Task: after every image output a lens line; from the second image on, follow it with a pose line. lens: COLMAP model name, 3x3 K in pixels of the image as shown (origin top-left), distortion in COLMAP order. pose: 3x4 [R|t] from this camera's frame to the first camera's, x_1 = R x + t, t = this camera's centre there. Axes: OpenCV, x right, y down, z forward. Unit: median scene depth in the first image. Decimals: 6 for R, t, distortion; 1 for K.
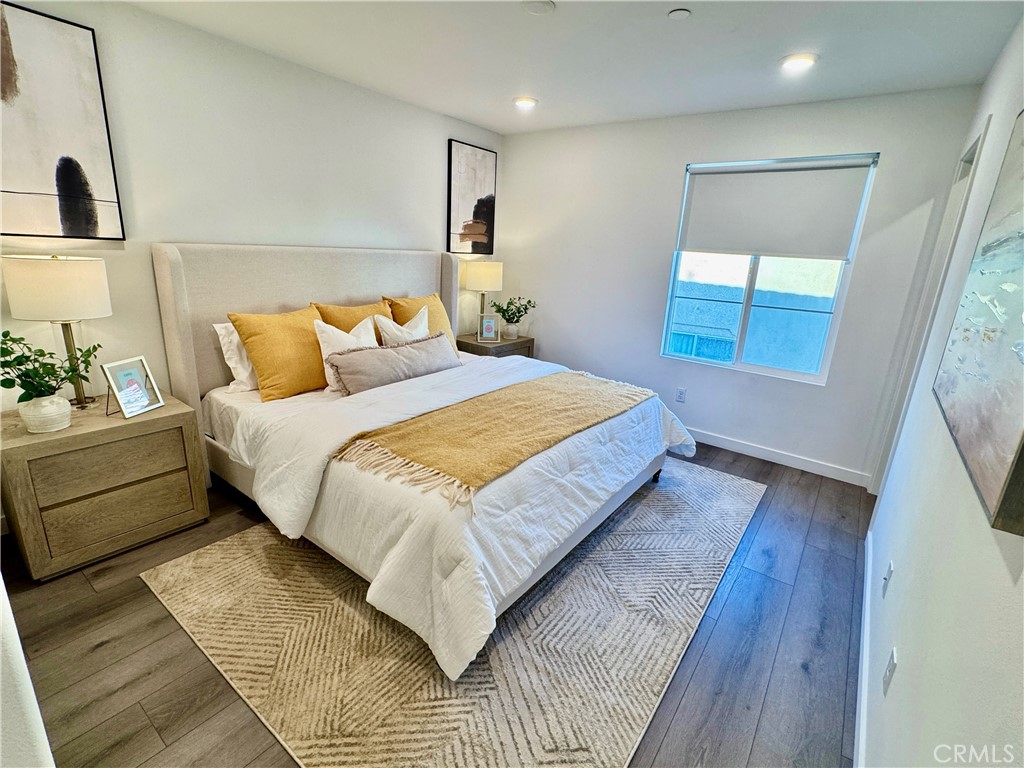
lens RADIAL K [[478.5, 0, 510.2], [0, 478.5, 381.6], [0, 0, 1]] dist [-0.002436, 0.000532]
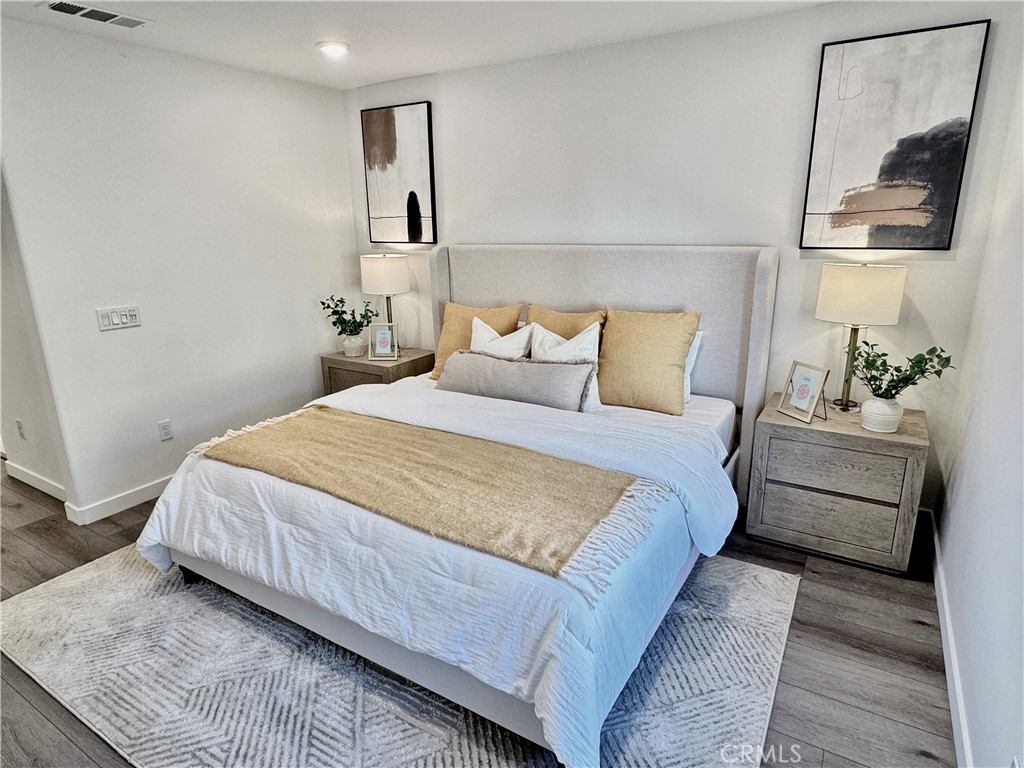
lens RADIAL K [[585.7, 0, 506.1], [0, 585.7, 383.1], [0, 0, 1]] dist [0.002421, -0.001120]
pose [[0.090578, 0.214874, -0.972432, 0.838173], [-0.249402, 0.950225, 0.186737, -0.243118], [0.964155, 0.225612, 0.139659, 0.914429]]
